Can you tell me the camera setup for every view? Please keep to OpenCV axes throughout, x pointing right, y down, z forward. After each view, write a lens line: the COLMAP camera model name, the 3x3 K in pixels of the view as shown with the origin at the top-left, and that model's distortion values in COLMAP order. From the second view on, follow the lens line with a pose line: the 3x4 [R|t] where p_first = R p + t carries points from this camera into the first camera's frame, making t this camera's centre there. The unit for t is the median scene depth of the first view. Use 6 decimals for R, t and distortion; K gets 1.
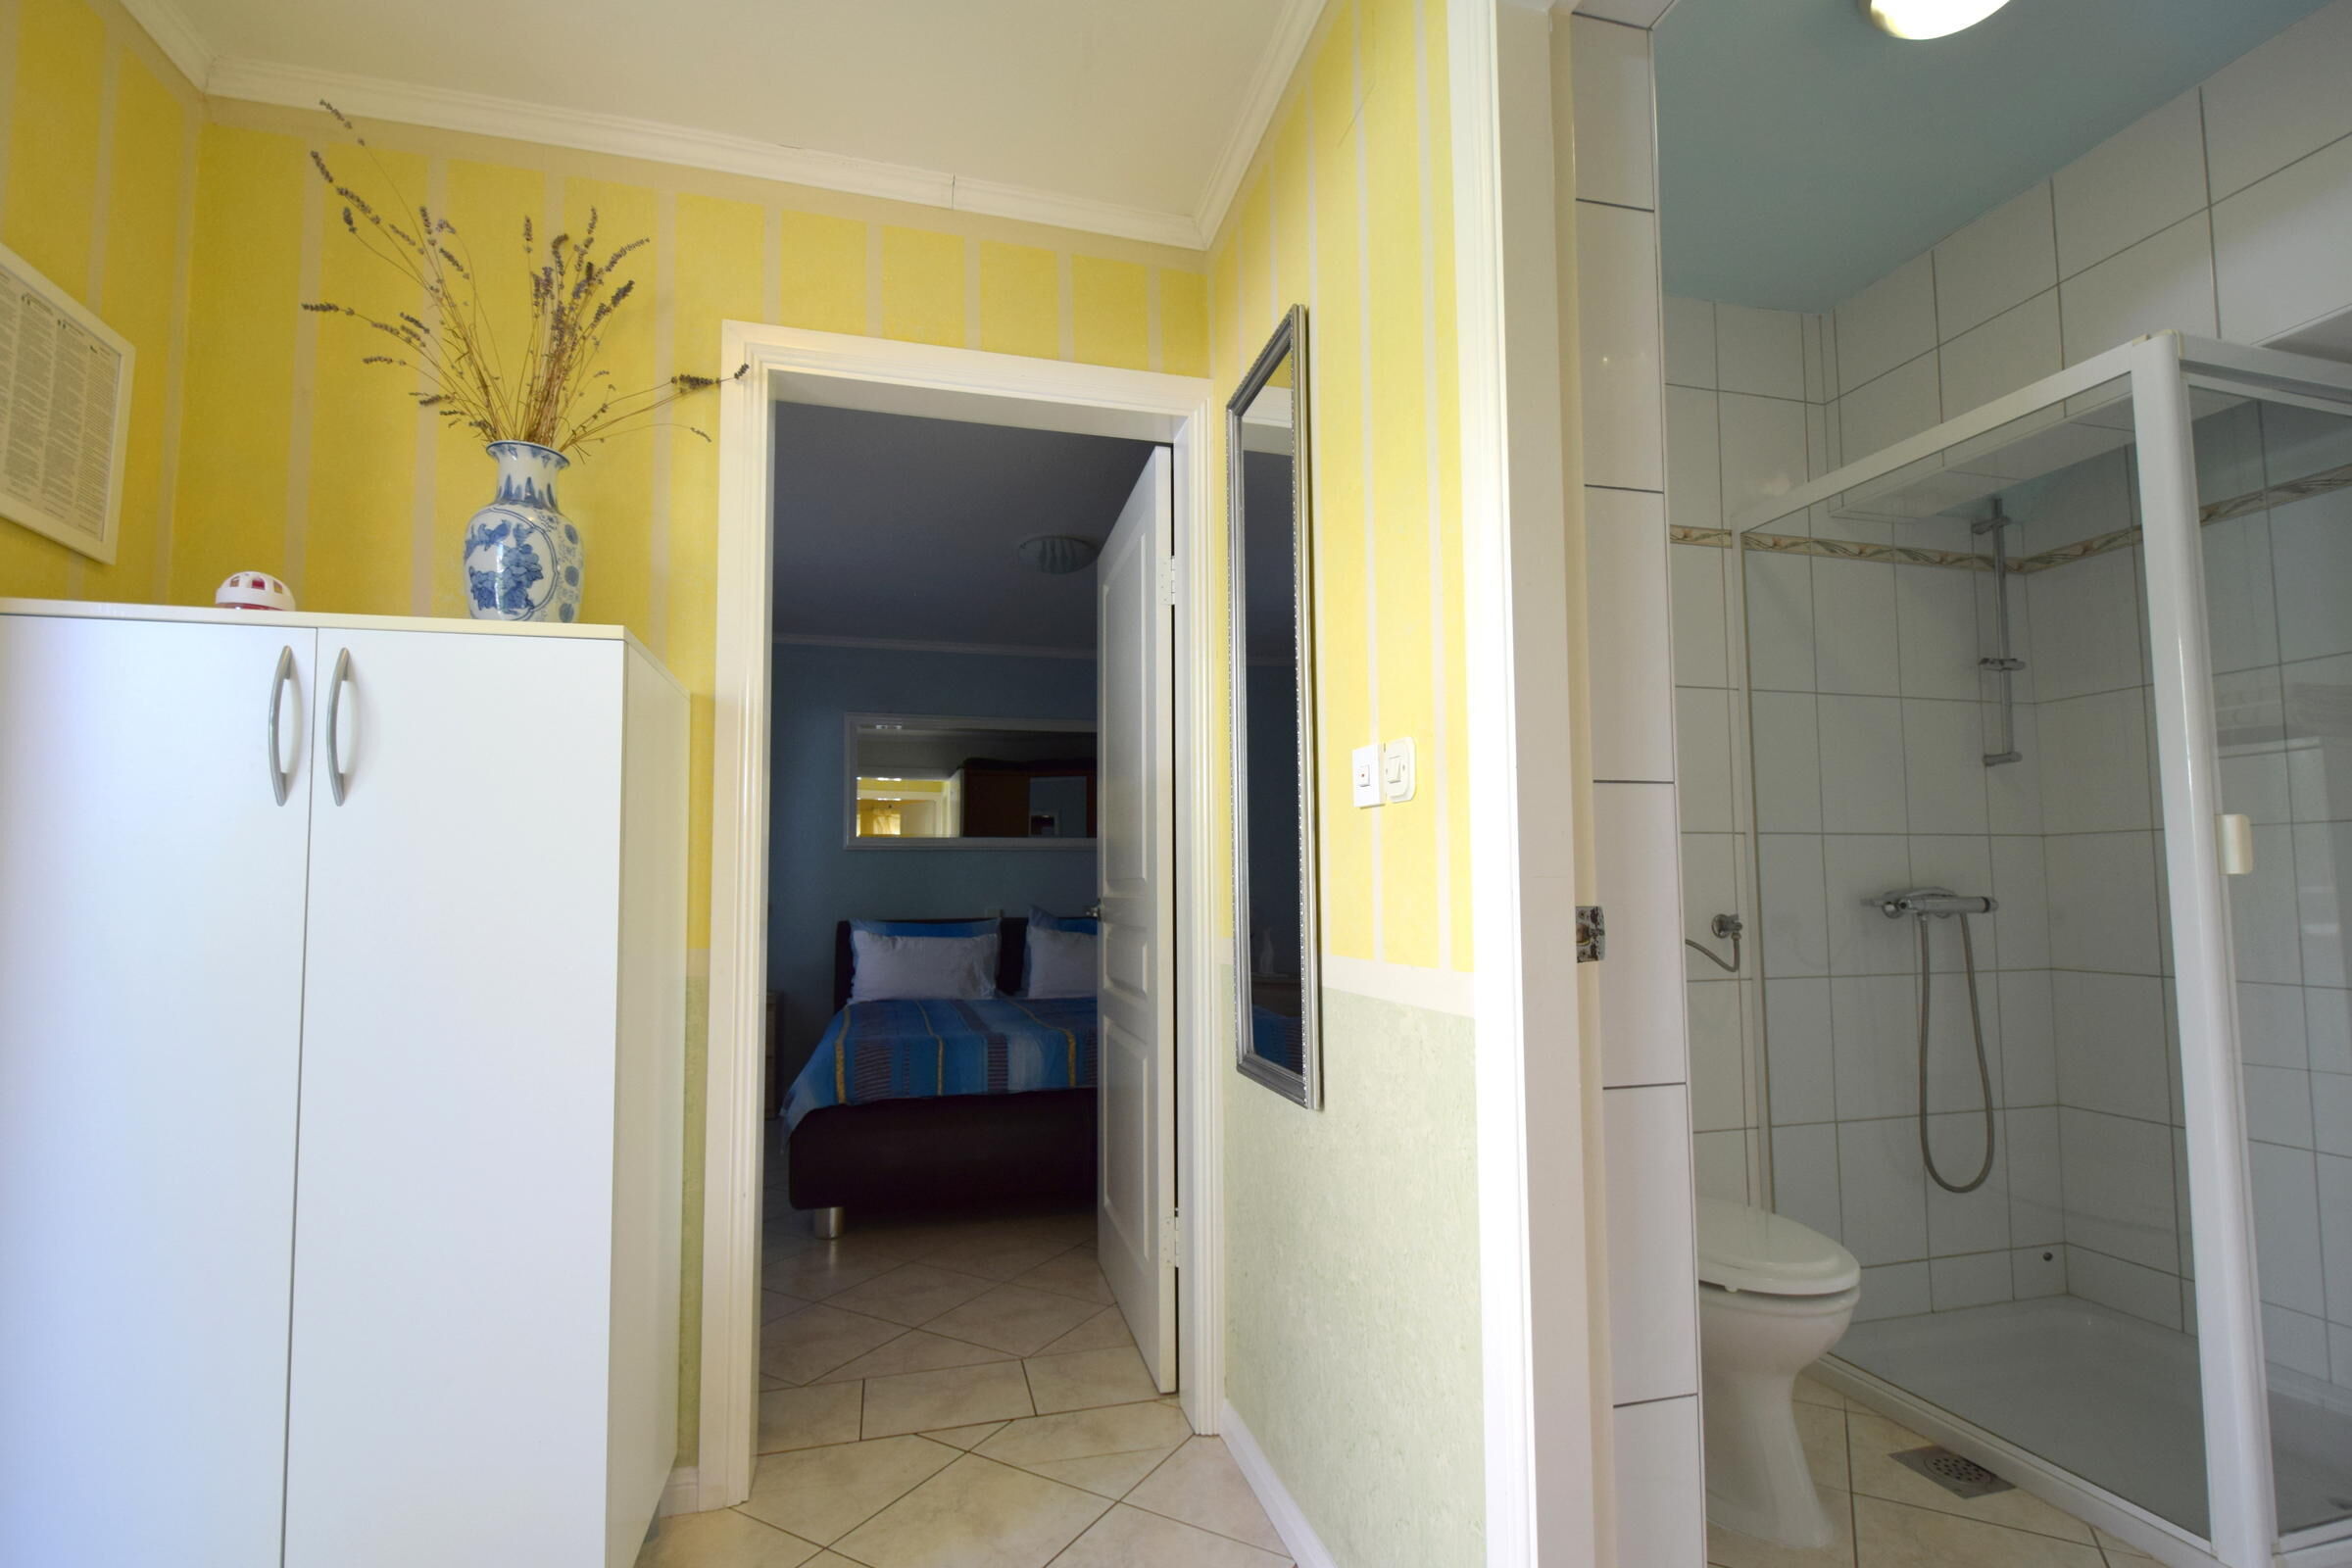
lens RADIAL K [[1094.4, 0, 1173.9], [0, 1094.4, 811.4], [0, 0, 1]] dist [0.020083, -0.015758]
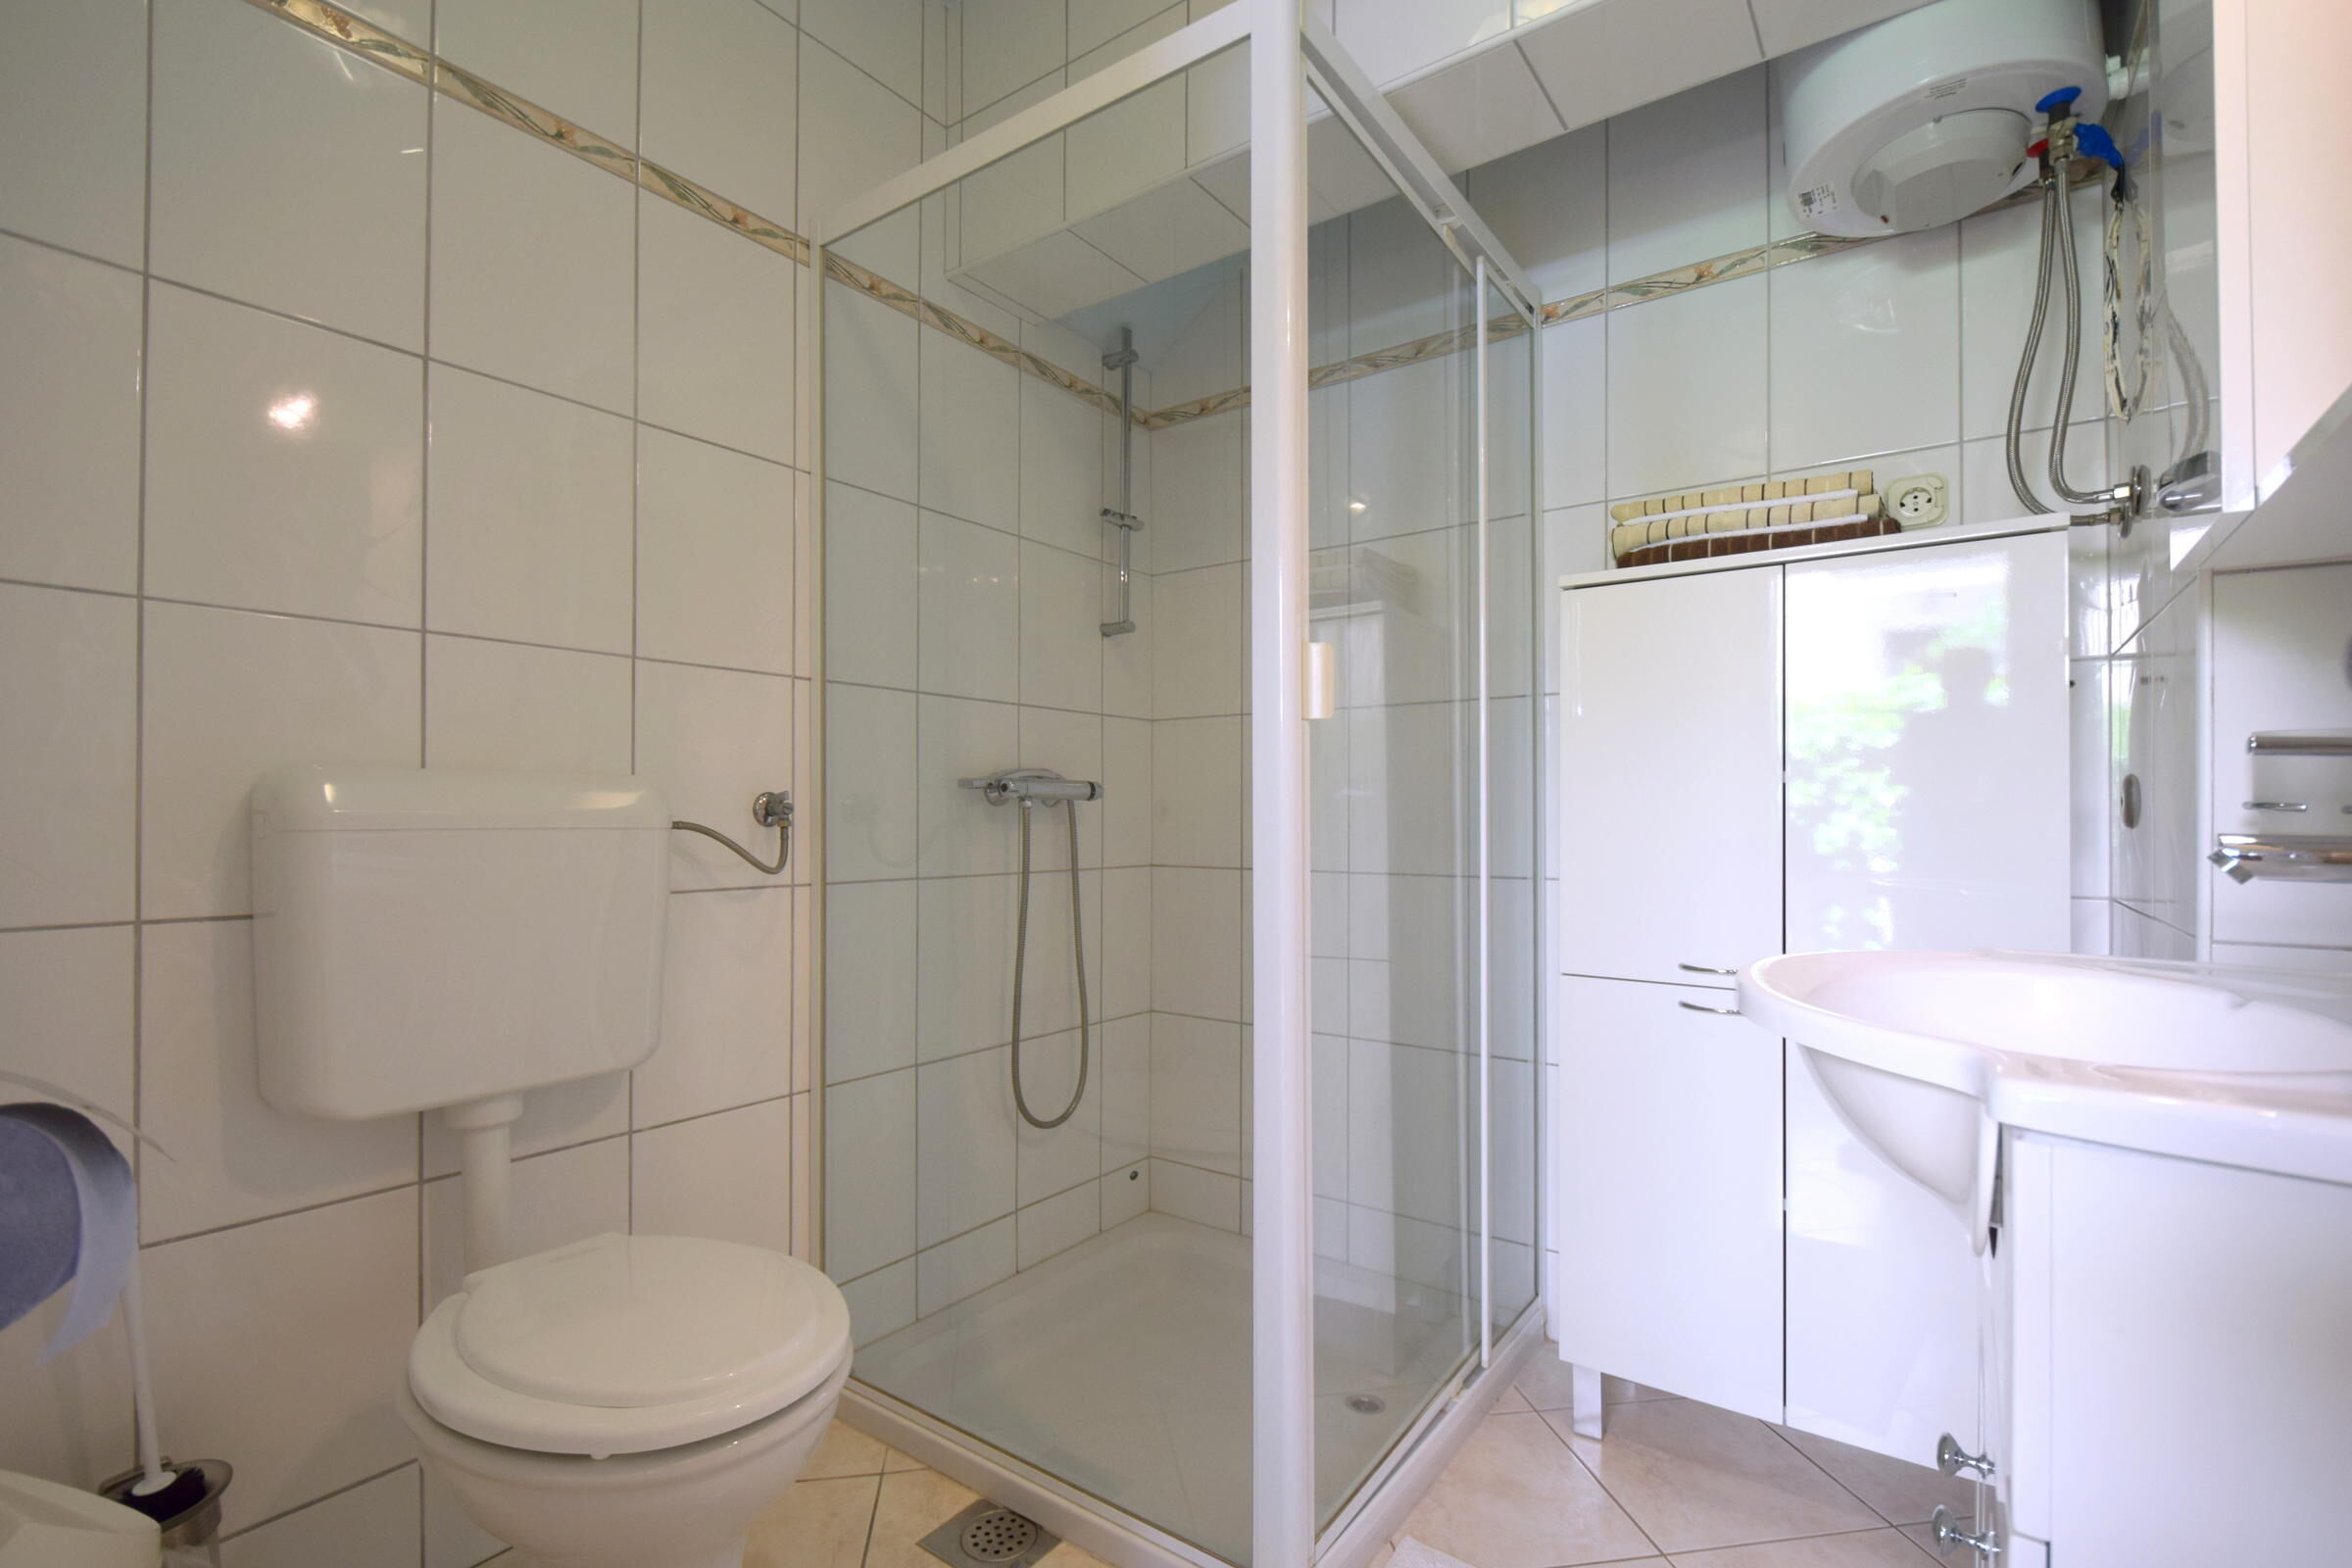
lens RADIAL K [[1064.1, 0, 1198.2], [0, 1064.1, 808.4], [0, 0, 1]] dist [0.001816, 0.000122]
pose [[0.774198, 0.015378, 0.632756, 0.276550], [-0.049081, 0.998153, 0.035794, 0.064605], [-0.631037, -0.058769, 0.773523, 0.304870]]
